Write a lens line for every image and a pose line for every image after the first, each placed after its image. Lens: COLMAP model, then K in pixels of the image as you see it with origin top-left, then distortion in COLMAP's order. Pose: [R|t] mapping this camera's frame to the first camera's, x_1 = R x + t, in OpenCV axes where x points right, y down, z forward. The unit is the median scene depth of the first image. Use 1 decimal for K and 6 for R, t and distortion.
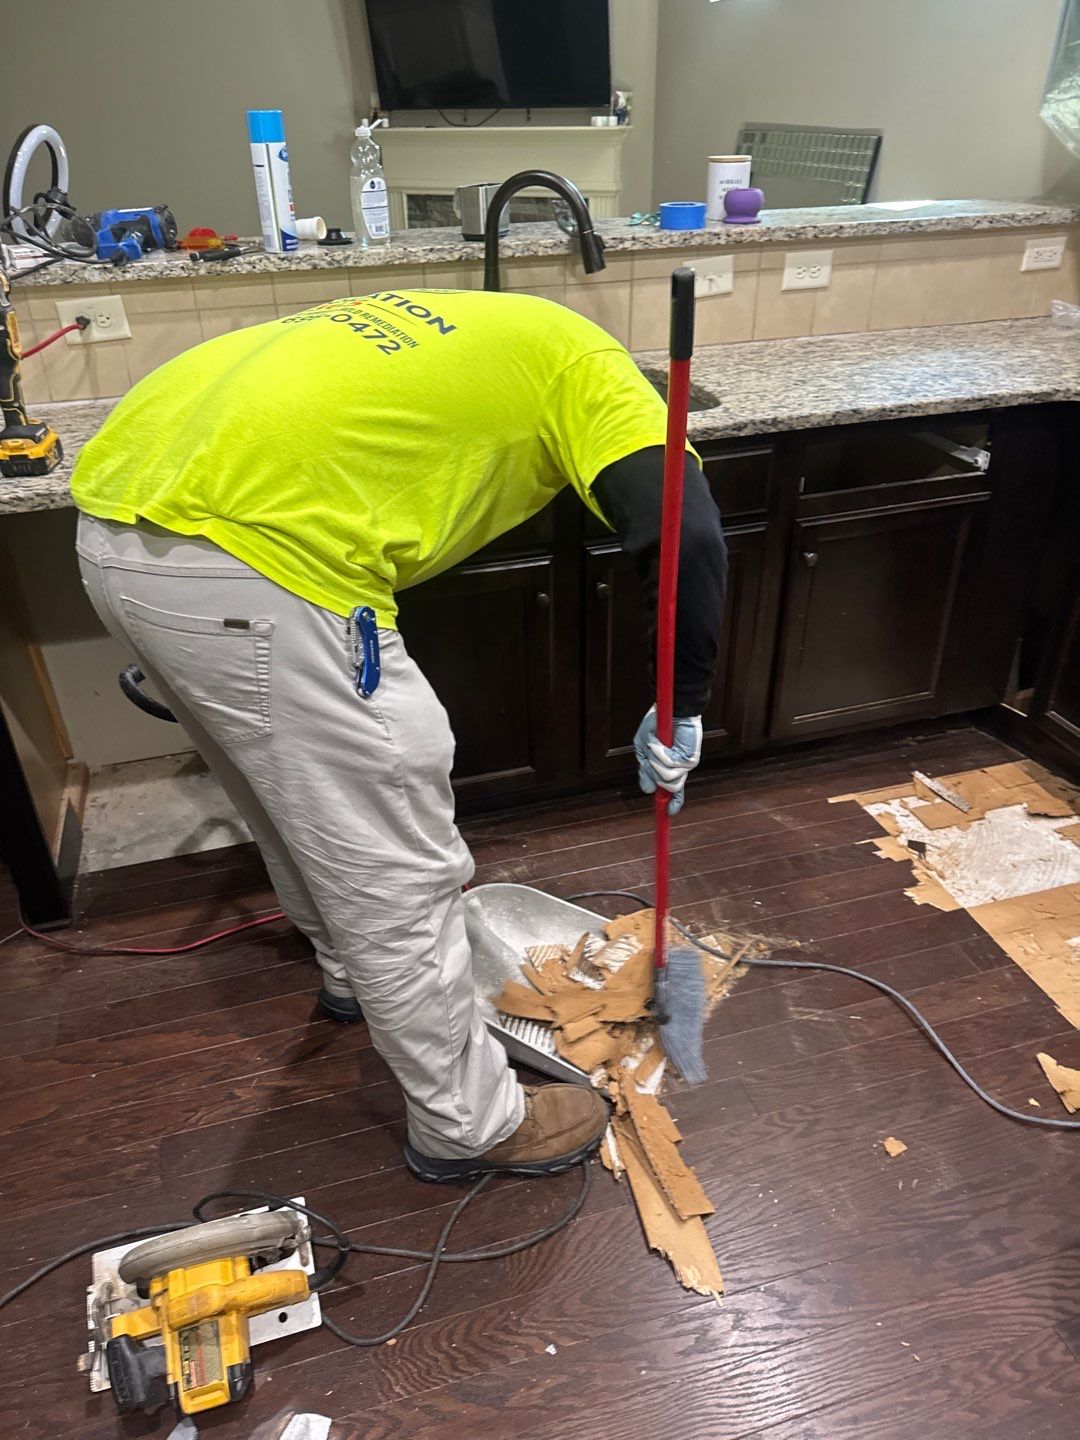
lens RADIAL K [[1056.6, 0, 541.7], [0, 1056.6, 702.2], [0, 0, 1]] dist [0.000776, 0.000002]
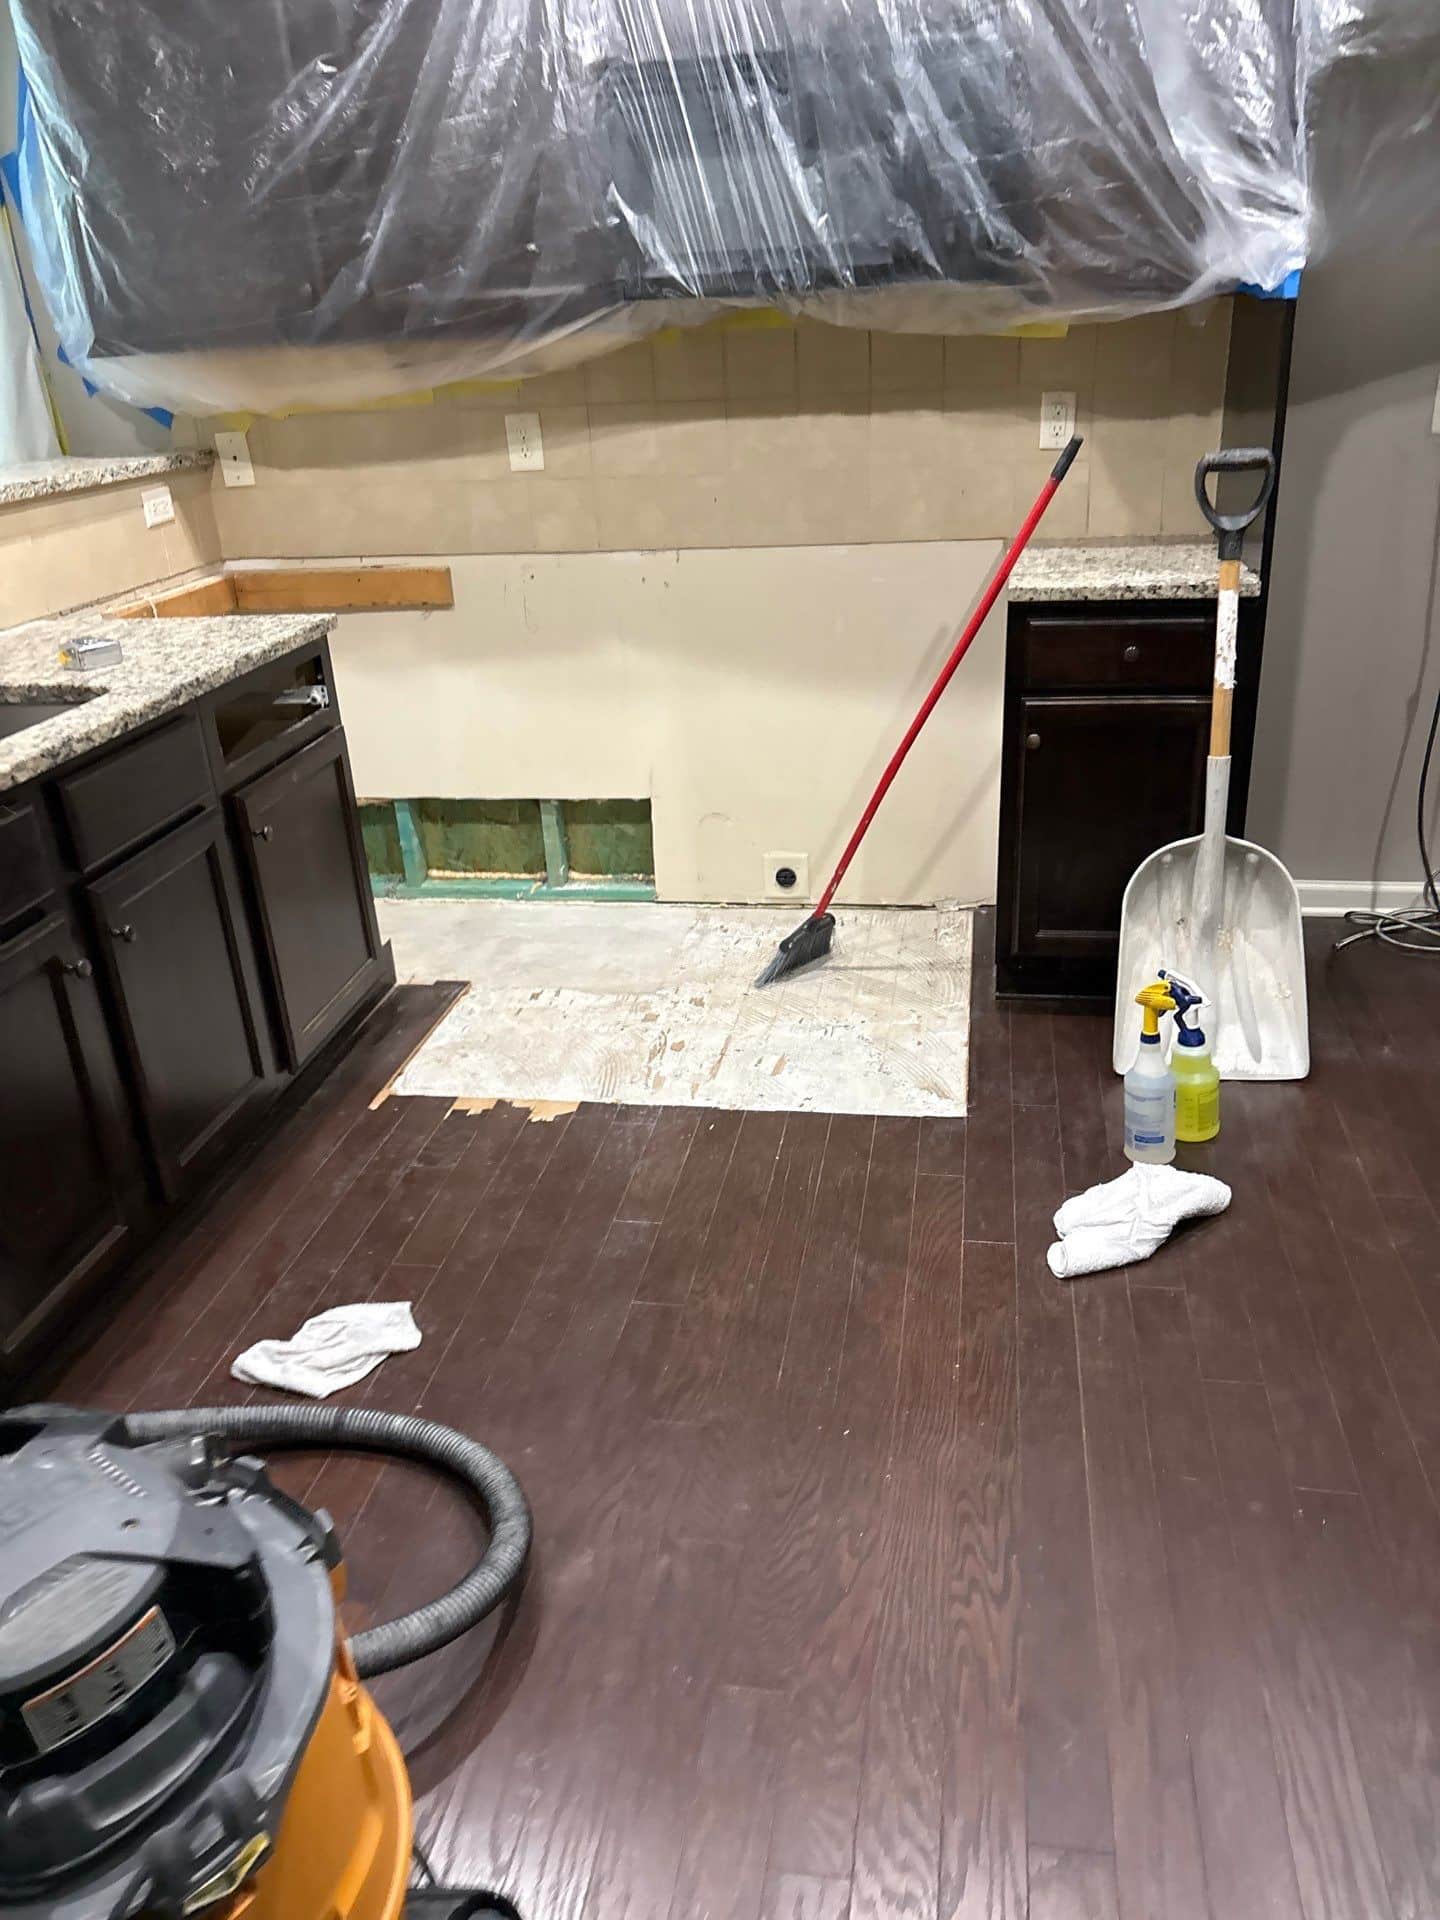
lens RADIAL K [[1421.4, 0, 729.2], [0, 1421.4, 997.6], [0, 0, 1]] dist [0.035076, -0.069014]
pose [[0.442400, -0.383249, 0.810803, -0.514953], [0.487393, 0.861665, 0.141353, -0.005577], [-0.752815, 0.332645, 0.567994, 0.110819]]
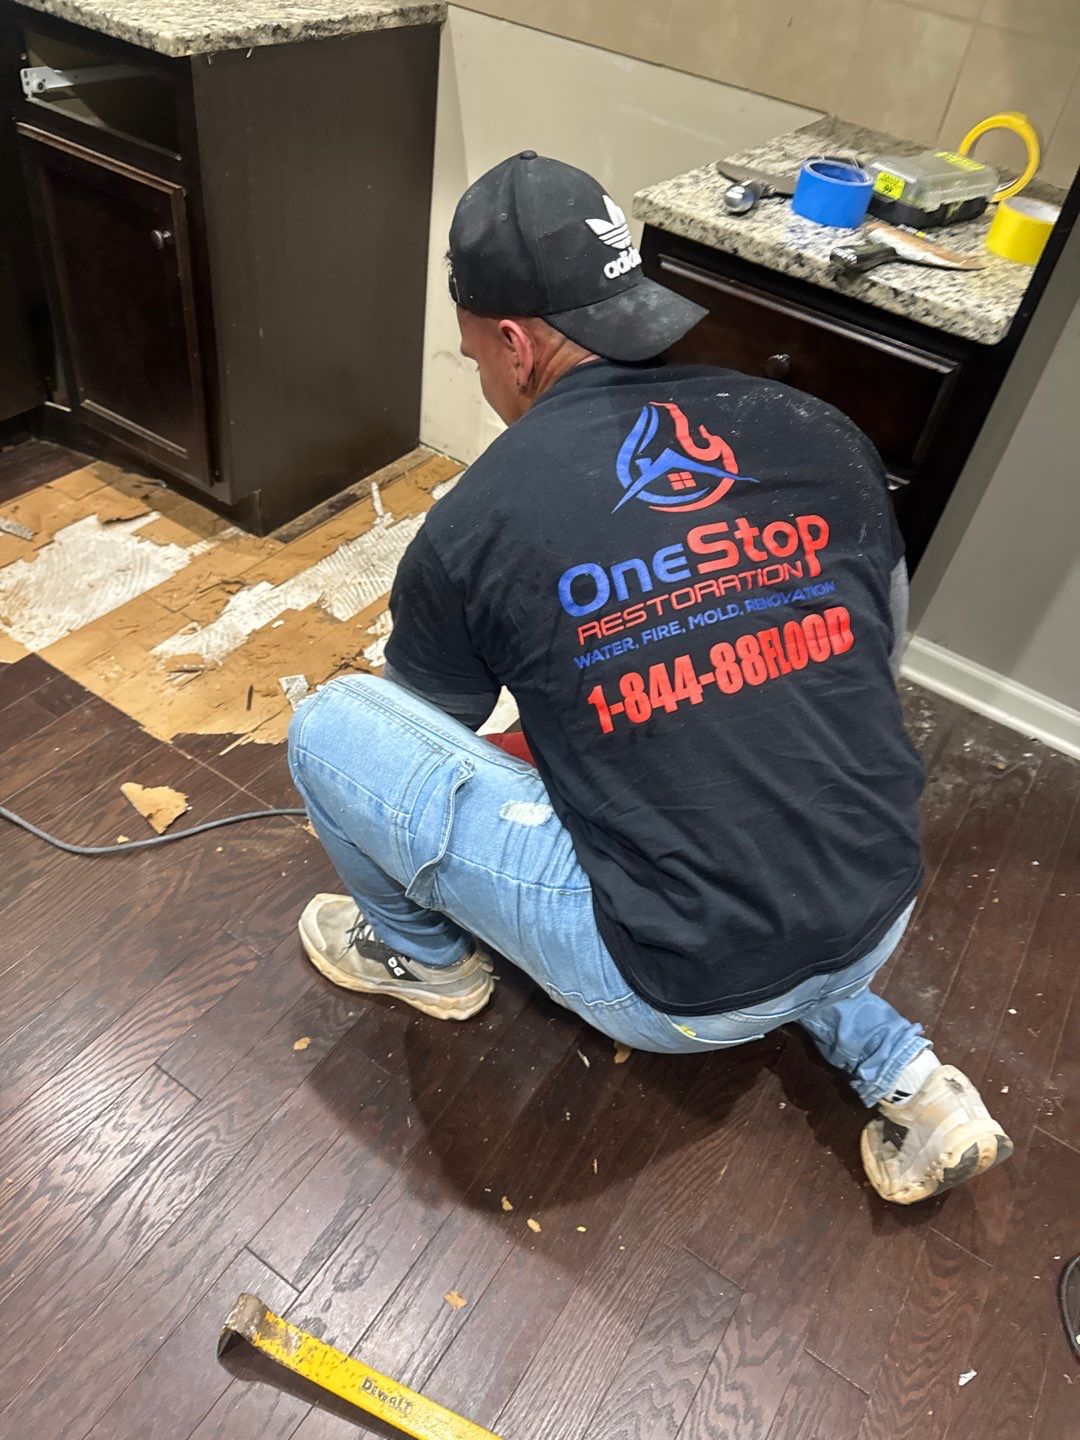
lens RADIAL K [[1066.1, 0, 546.9], [0, 1066.1, 748.2], [0, 0, 1]] dist [0.035076, -0.069014]
pose [[0.747874, -0.374588, 0.548059, 0.191658], [0.198762, 0.914066, 0.353520, 0.037788], [-0.633387, -0.155455, 0.758060, 0.055044]]
